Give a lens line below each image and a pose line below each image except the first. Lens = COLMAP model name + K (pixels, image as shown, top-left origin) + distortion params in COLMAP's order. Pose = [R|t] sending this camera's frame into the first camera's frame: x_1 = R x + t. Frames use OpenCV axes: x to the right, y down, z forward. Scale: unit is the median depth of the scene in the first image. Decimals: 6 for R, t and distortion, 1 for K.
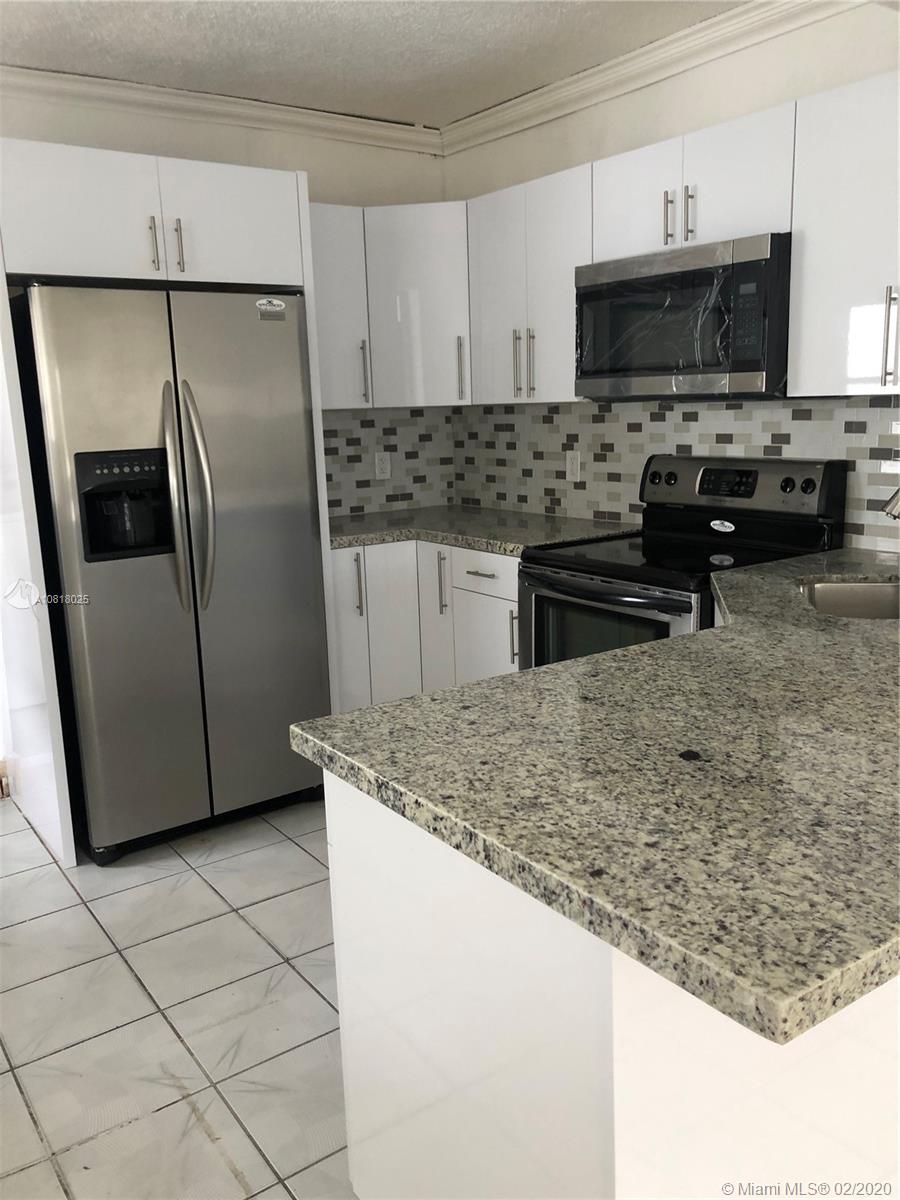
lens RADIAL K [[983.1, 0, 450.5], [0, 983.1, 597.7], [0, 0, 1]] dist [-0.013339, 0.015950]
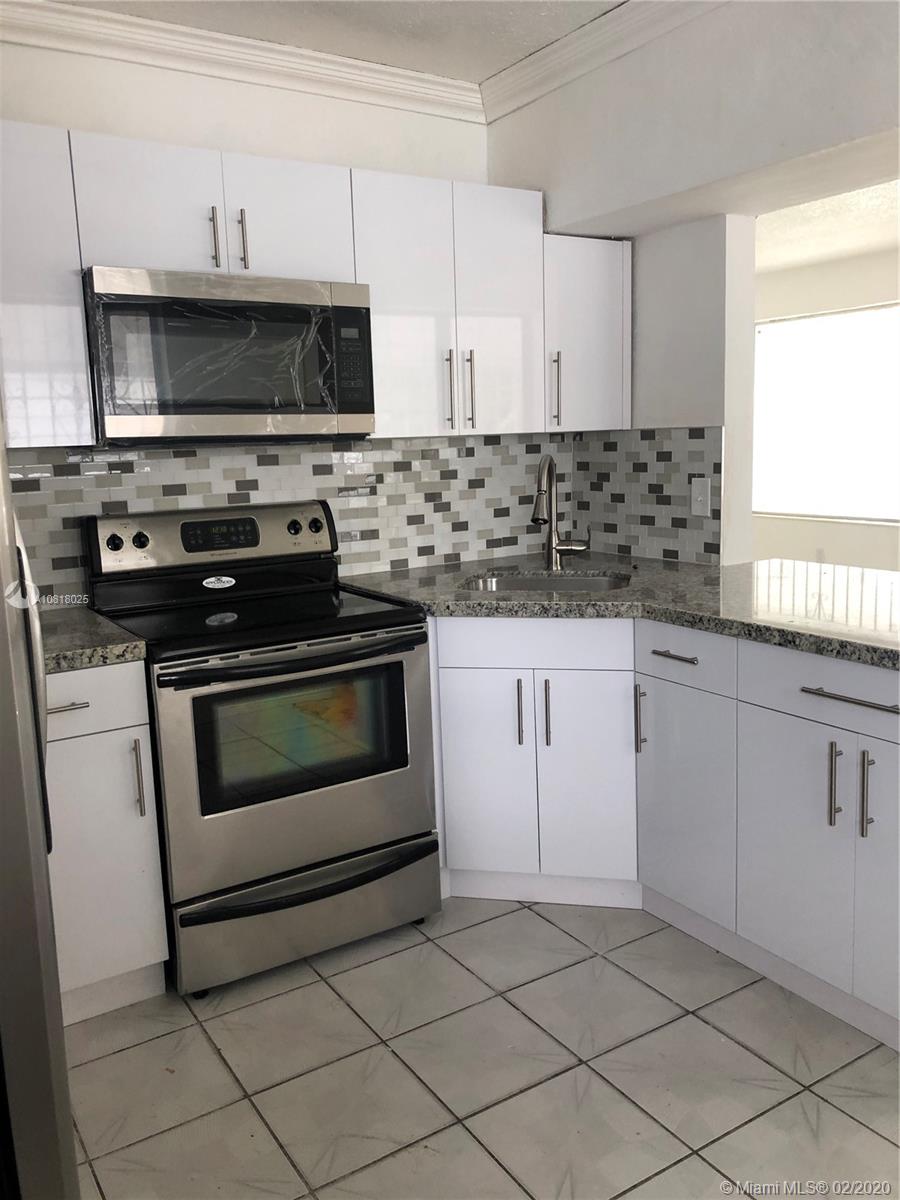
lens RADIAL K [[983.1, 0, 451.0], [0, 983.1, 602.7], [0, 0, 1]] dist [-0.013339, 0.015950]
pose [[0.063524, -0.139205, 0.988224, -0.662744], [0.221624, 0.967466, 0.122035, -0.127549], [-0.973061, 0.211262, 0.092308, 0.764474]]
